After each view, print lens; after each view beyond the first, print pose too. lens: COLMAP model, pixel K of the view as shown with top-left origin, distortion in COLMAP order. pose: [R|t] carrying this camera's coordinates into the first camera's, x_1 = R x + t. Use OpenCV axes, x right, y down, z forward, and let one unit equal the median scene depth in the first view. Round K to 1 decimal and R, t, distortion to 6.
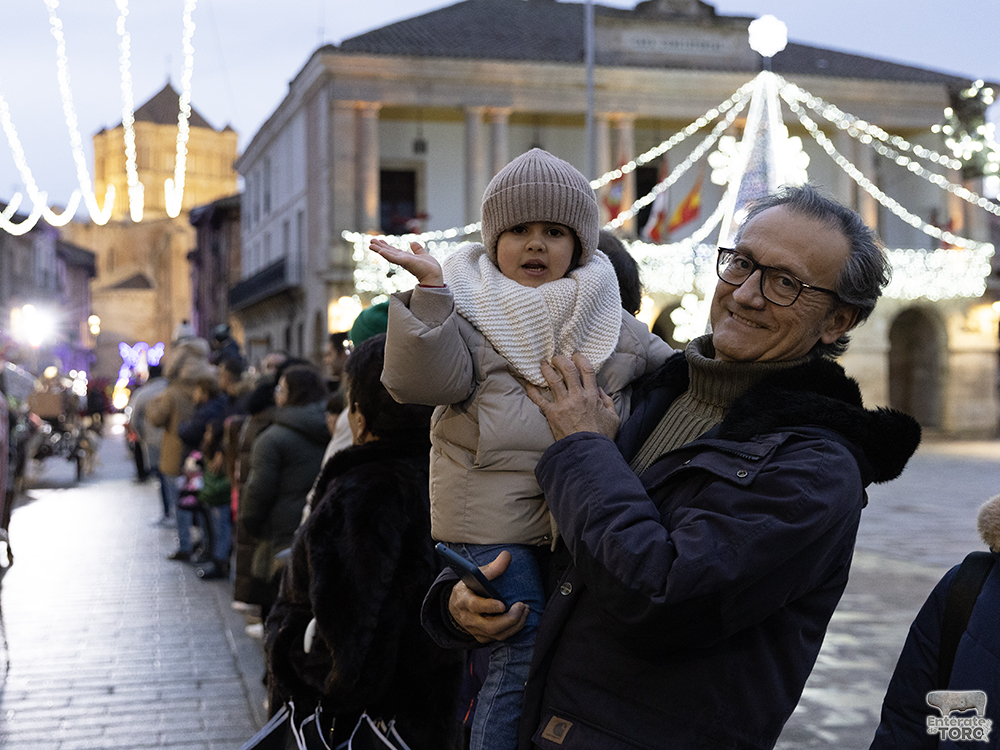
lens RADIAL K [[1493.4, 0, 502.1], [0, 1493.4, 367.3], [0, 0, 1]] dist [-0.047149, 0.000000]
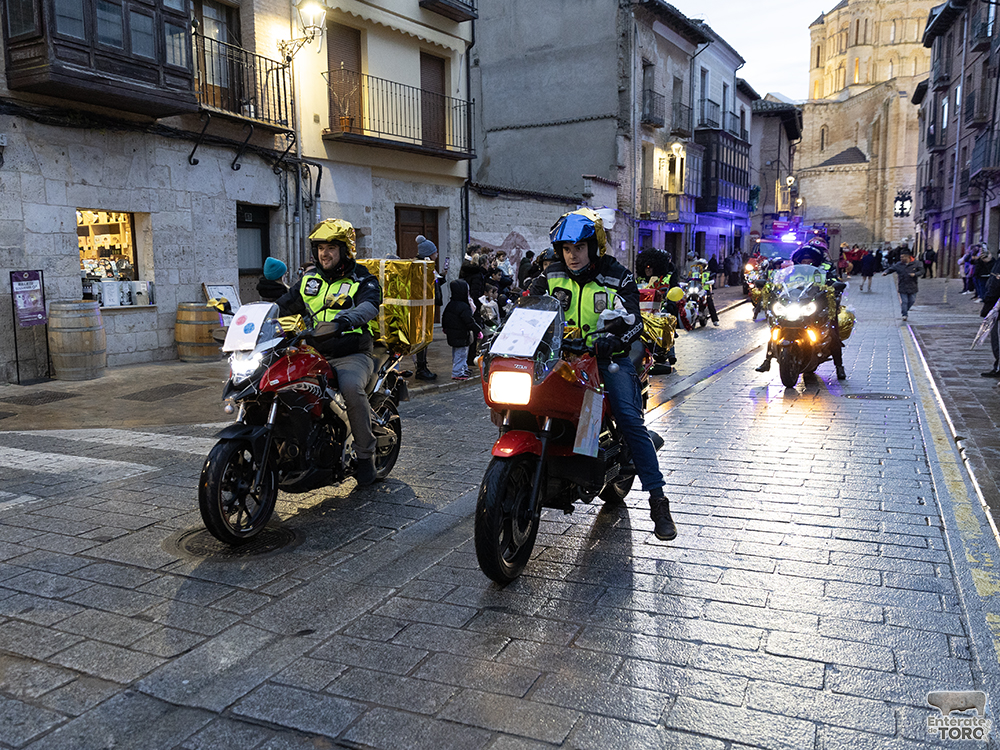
lens RADIAL K [[791.9, 0, 428.9], [0, 791.9, 396.0], [0, 0, 1]] dist [-0.000076, 0.004789]
pose [[0.747823, 0.083770, -0.658591, -0.382558], [0.031217, 0.986473, 0.160921, 0.037293], [0.663163, -0.140900, 0.735093, 1.656888]]
